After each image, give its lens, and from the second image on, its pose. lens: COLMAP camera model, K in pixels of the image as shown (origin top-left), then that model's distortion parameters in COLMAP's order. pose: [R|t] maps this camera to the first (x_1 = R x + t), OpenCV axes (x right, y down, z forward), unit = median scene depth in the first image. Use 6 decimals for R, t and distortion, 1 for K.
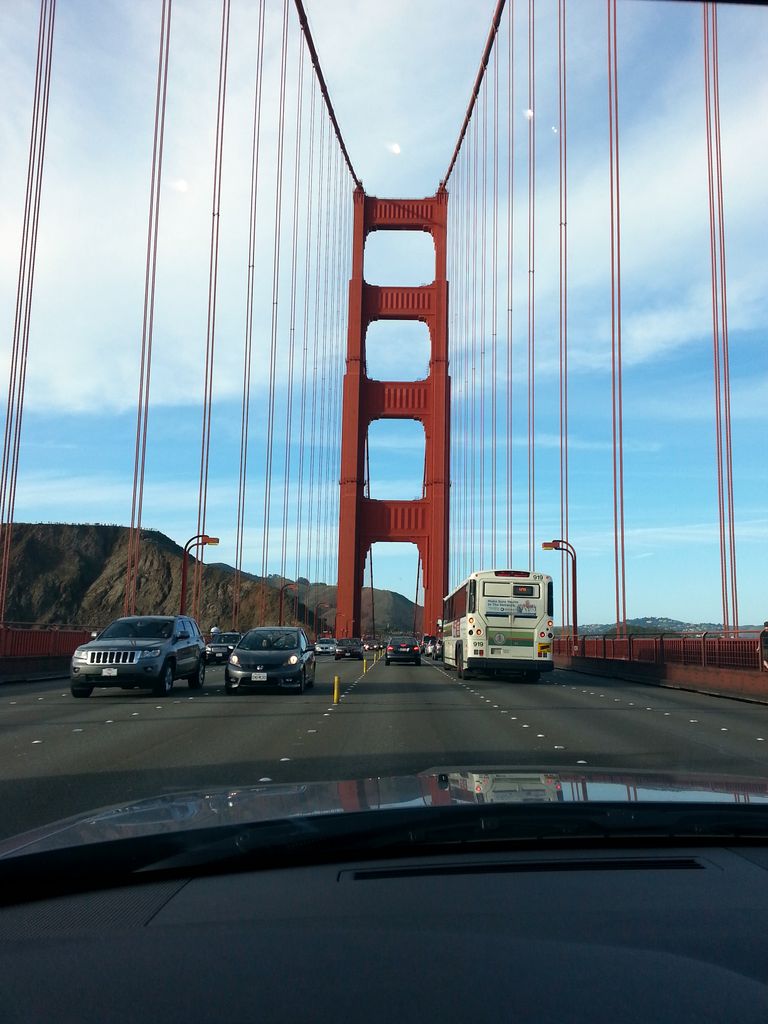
lens RADIAL K [[664.2, 0, 400.7], [0, 664.2, 510.8], [0, 0, 1]] dist [0.002862, -0.000961]
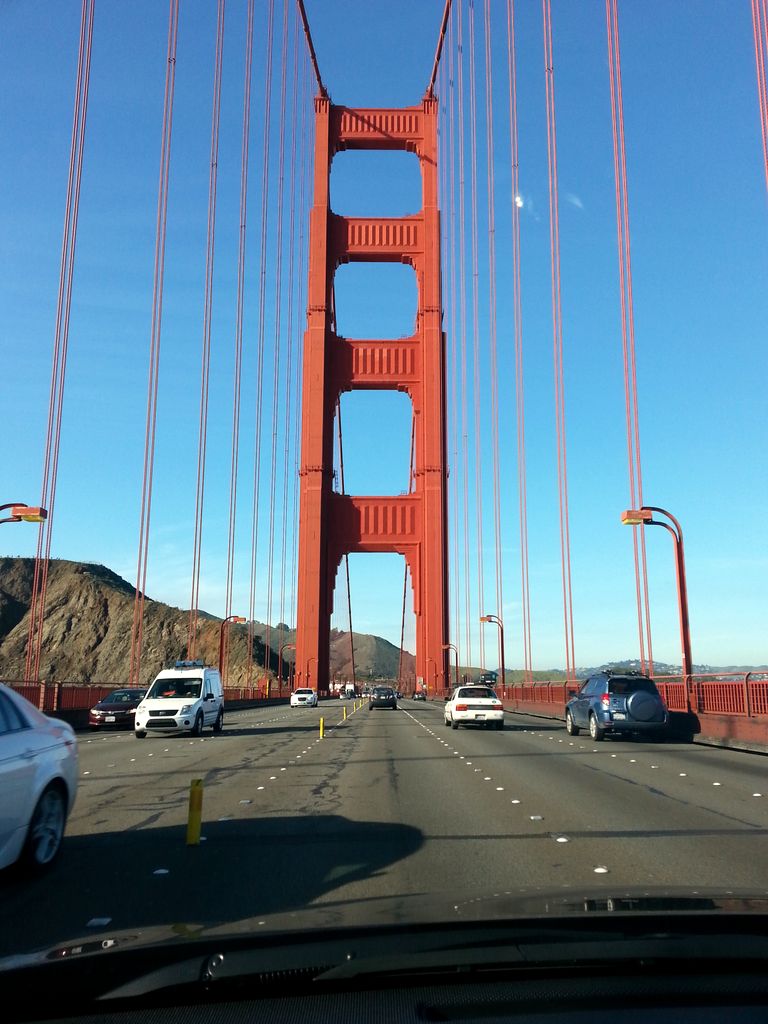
lens RADIAL K [[659.6, 0, 388.3], [0, 659.6, 516.2], [0, 0, 1]] dist [0.032168, -0.000353]
pose [[0.999860, -0.014303, 0.008641, 0.000246], [0.014811, 0.997968, -0.061968, 0.029865], [-0.007737, 0.062087, 0.998041, 0.150062]]
